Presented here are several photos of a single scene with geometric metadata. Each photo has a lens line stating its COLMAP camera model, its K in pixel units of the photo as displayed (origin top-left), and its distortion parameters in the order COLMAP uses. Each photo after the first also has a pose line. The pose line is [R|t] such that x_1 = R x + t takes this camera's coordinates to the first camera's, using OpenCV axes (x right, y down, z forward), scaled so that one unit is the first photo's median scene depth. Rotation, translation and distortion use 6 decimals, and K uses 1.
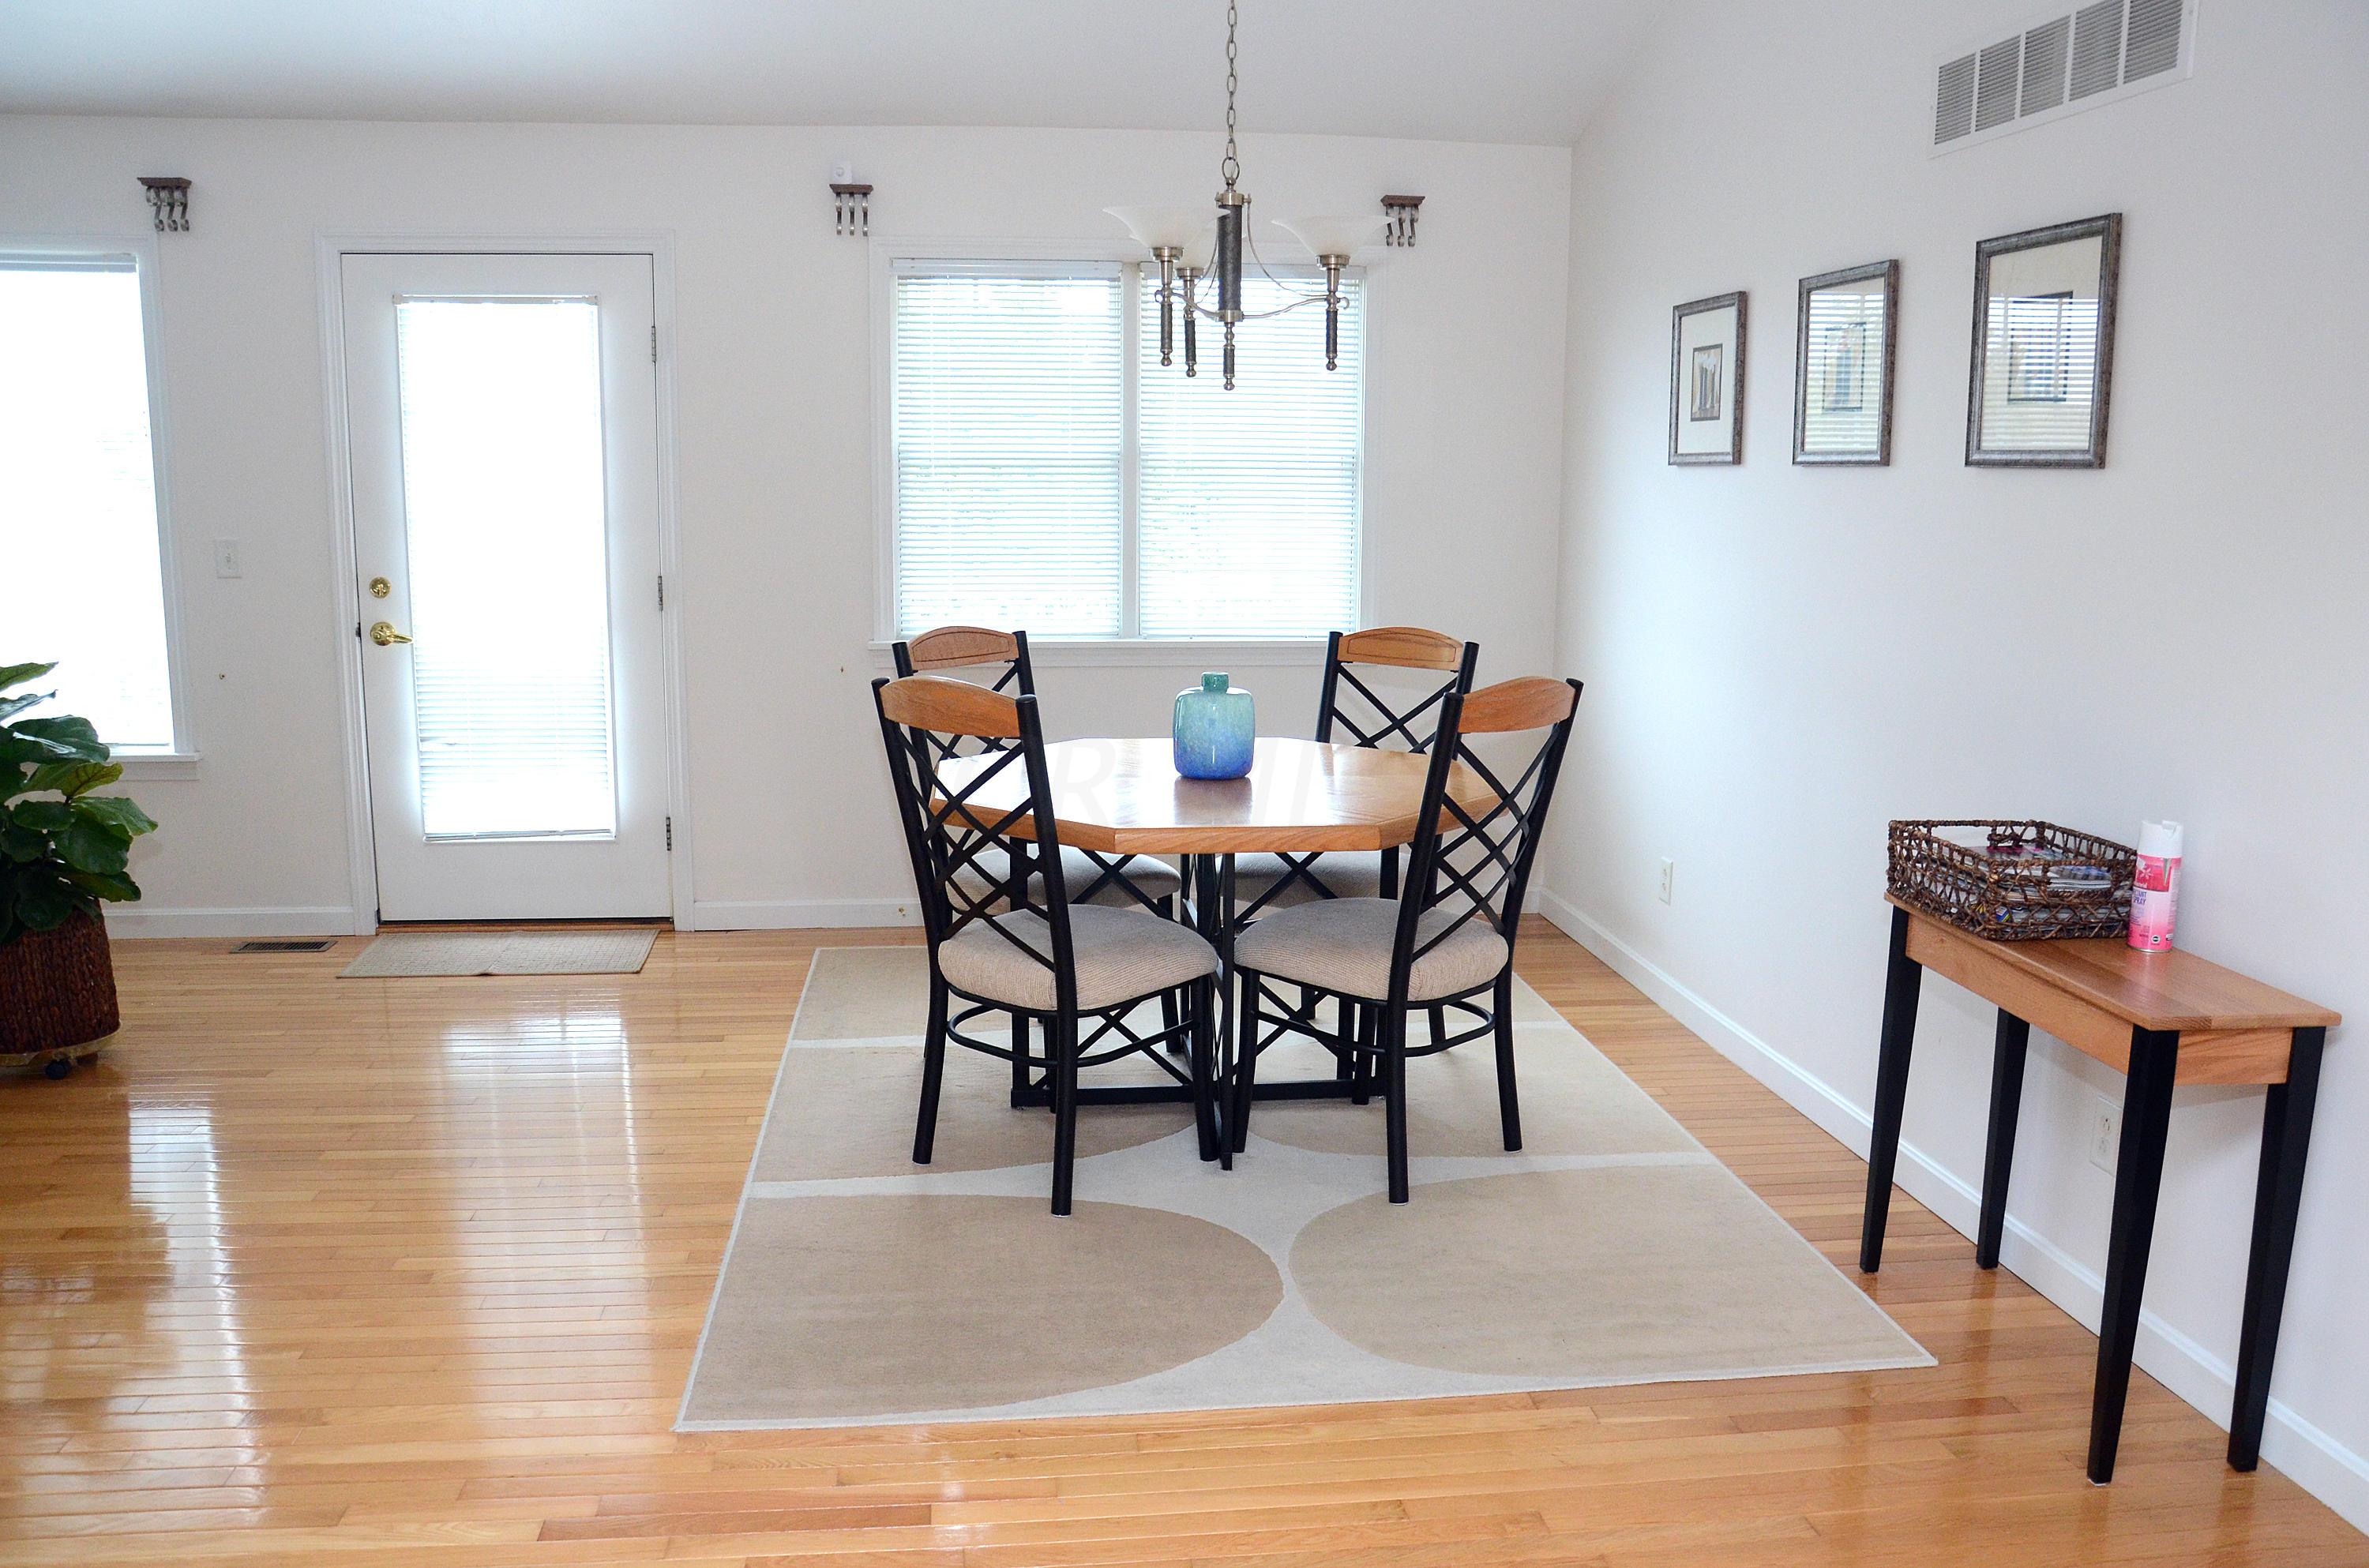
lens RADIAL K [[1874.0, 0, 1188.0], [0, 1874.0, 812.0], [0, 0, 1]] dist [-0.162820, 0.134535]
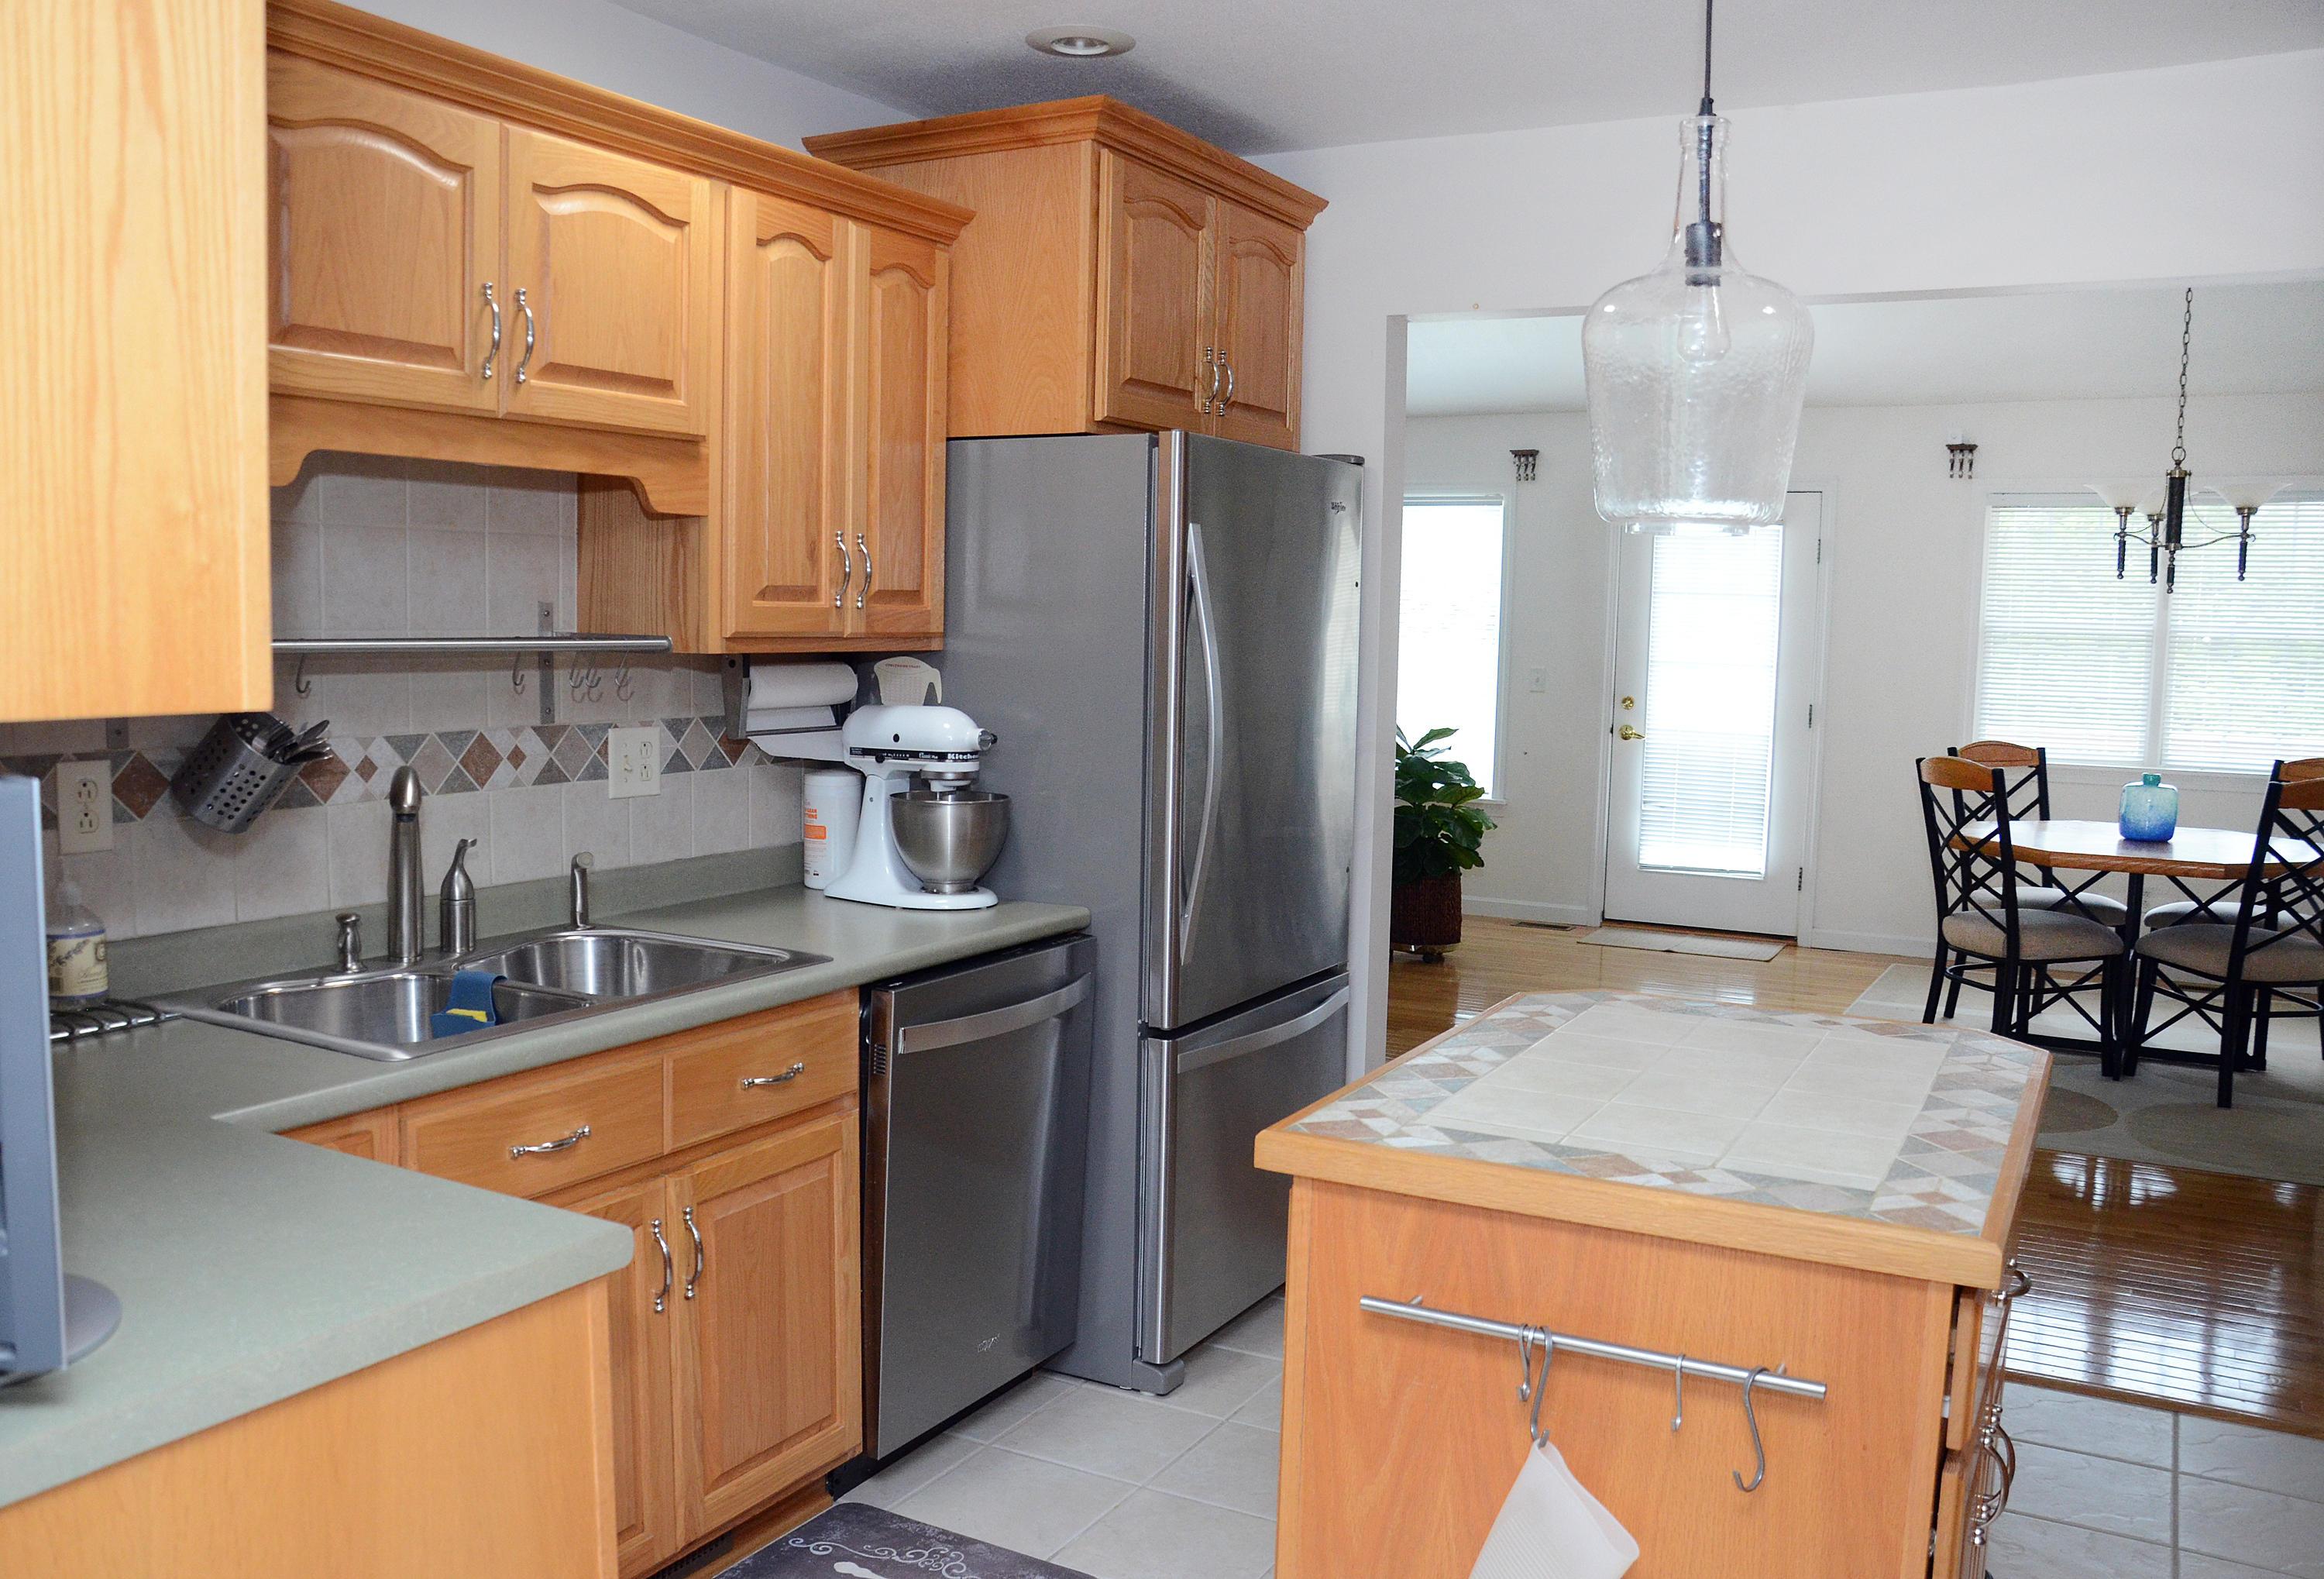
lens RADIAL K [[1882.3, 0, 1160.4], [0, 1882.3, 843.9], [0, 0, 1]] dist [-0.078924, 0.015816]
pose [[0.807133, 0.076573, -0.585382, 0.234778], [-0.117517, 0.992549, -0.032200, 0.122500], [0.578555, 0.094782, 0.810118, -0.670298]]
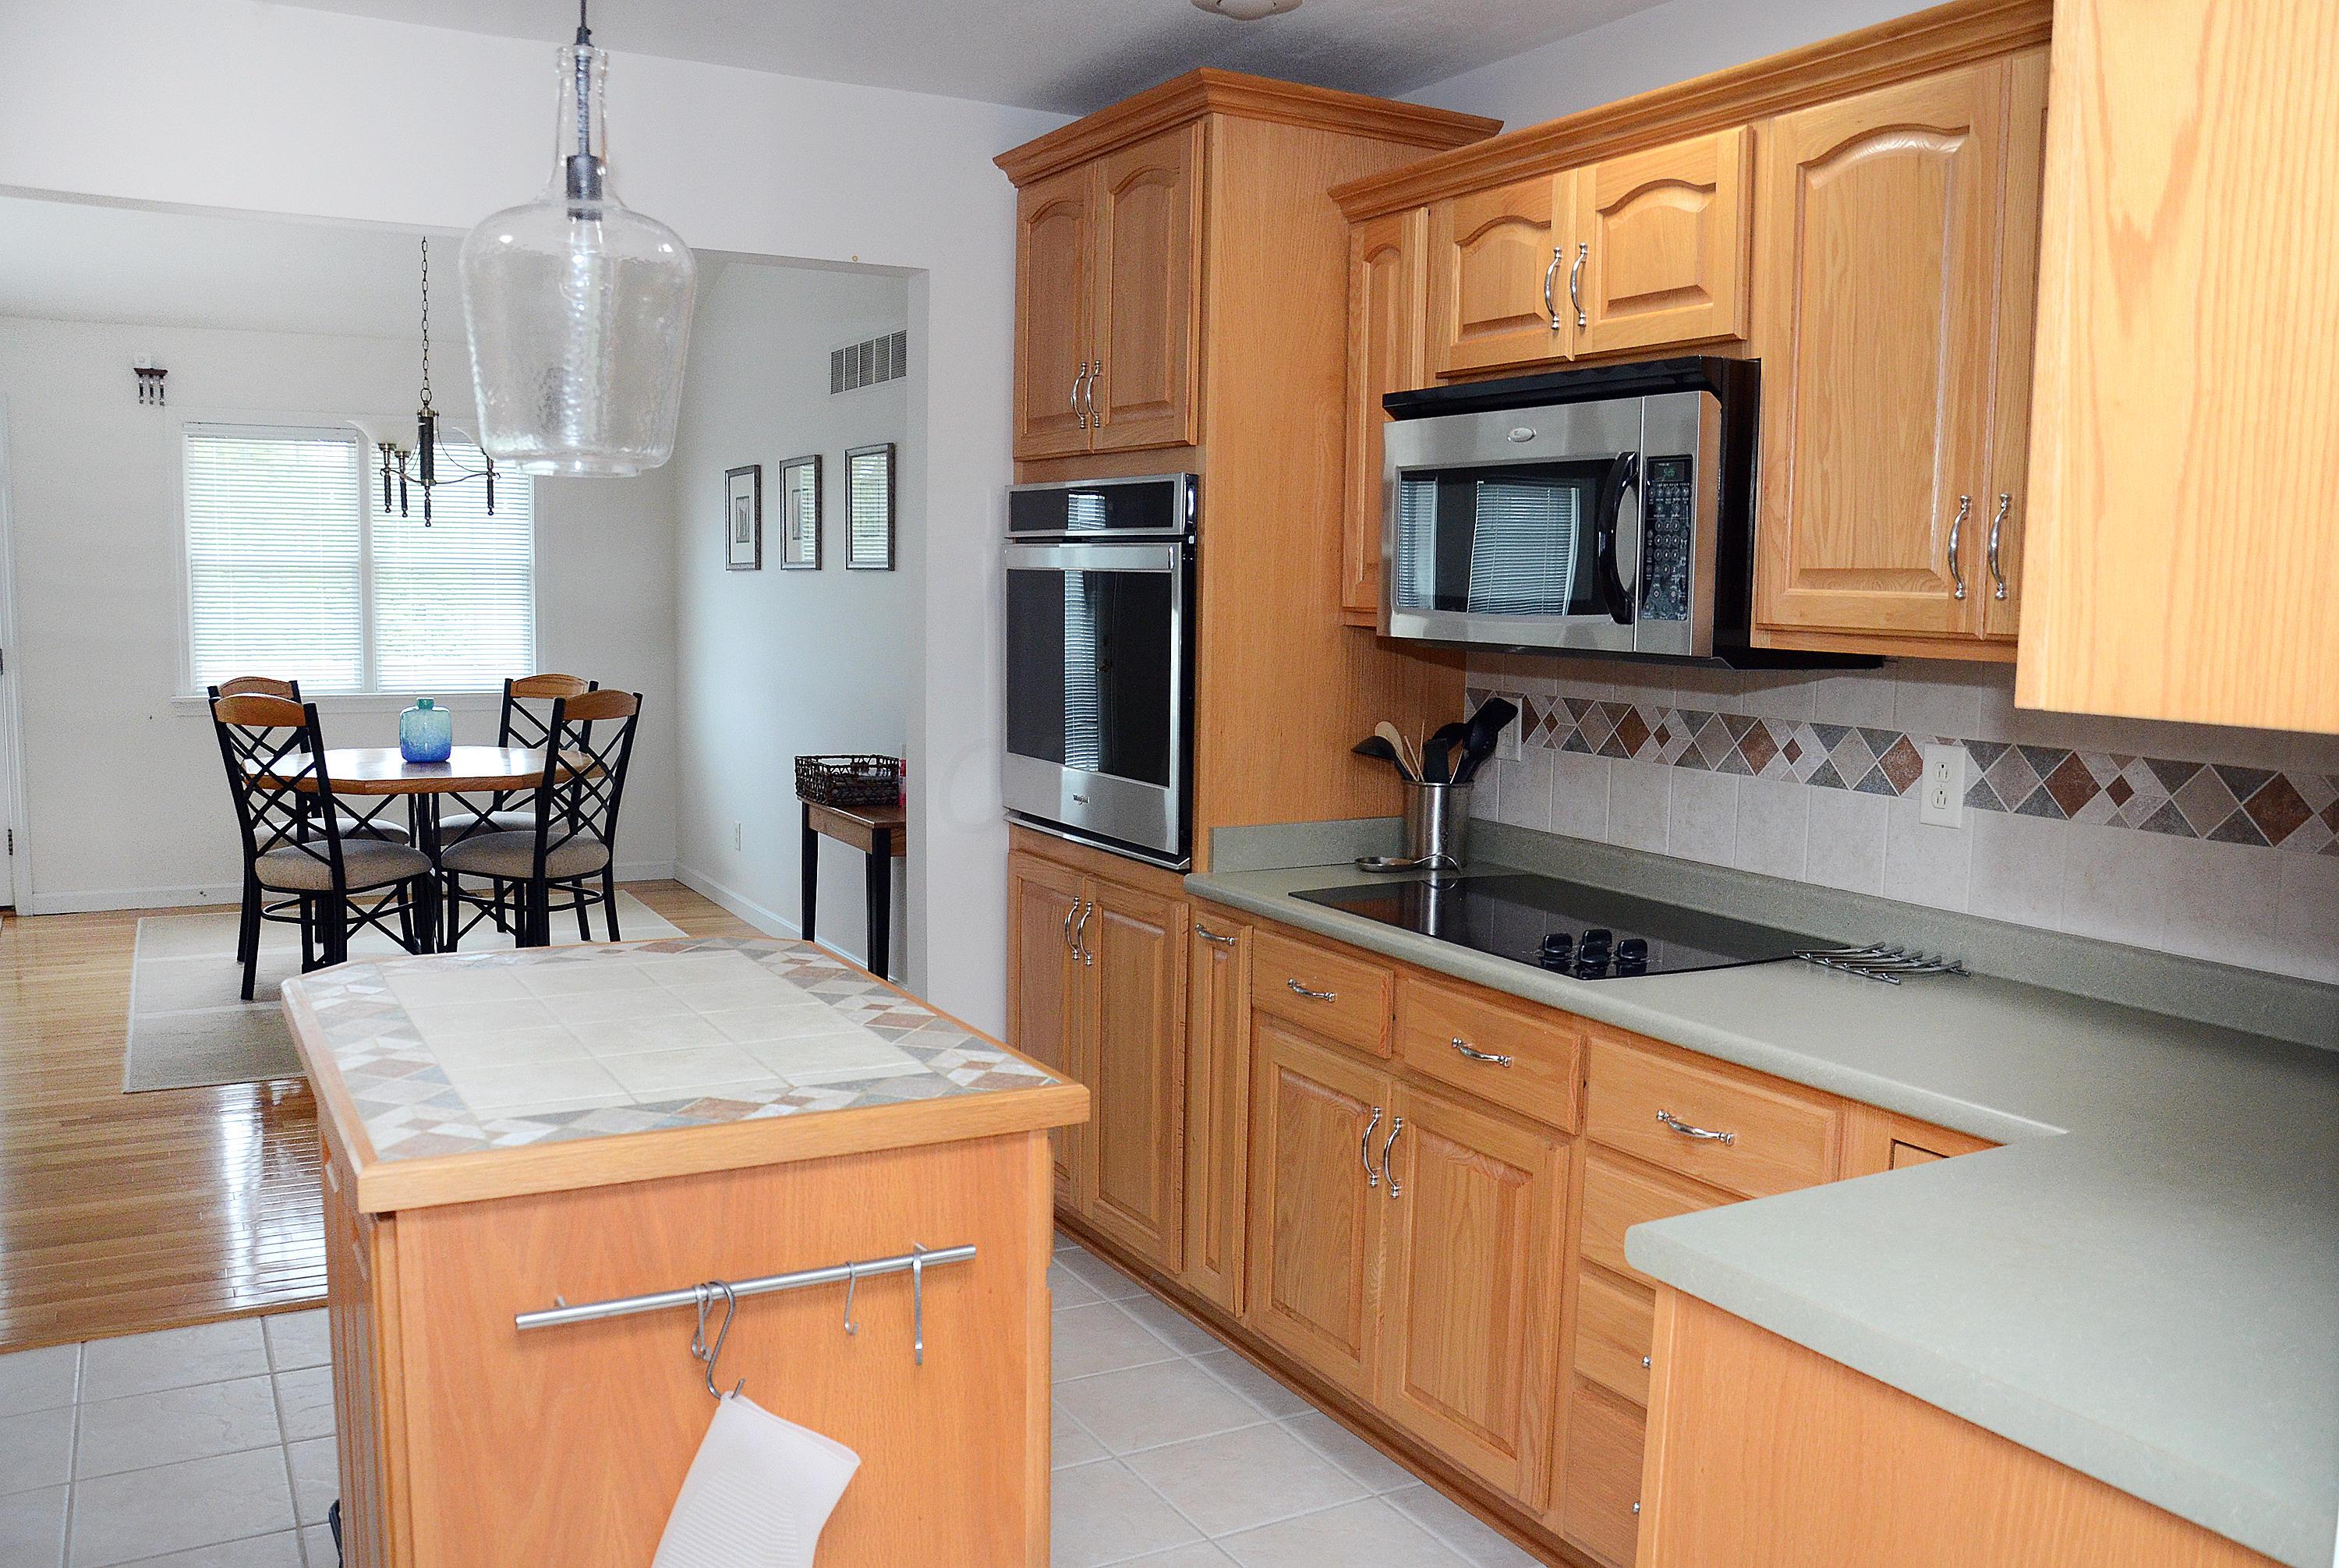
lens RADIAL K [[1883.8, 0, 1166.1], [0, 1883.8, 836.3], [0, 0, 1]] dist [-0.144277, 0.135493]
pose [[0.929174, -0.037901, 0.367695, 0.017226], [0.053651, 0.998024, -0.032704, 0.126857], [-0.365729, 0.050115, 0.929371, -0.693735]]
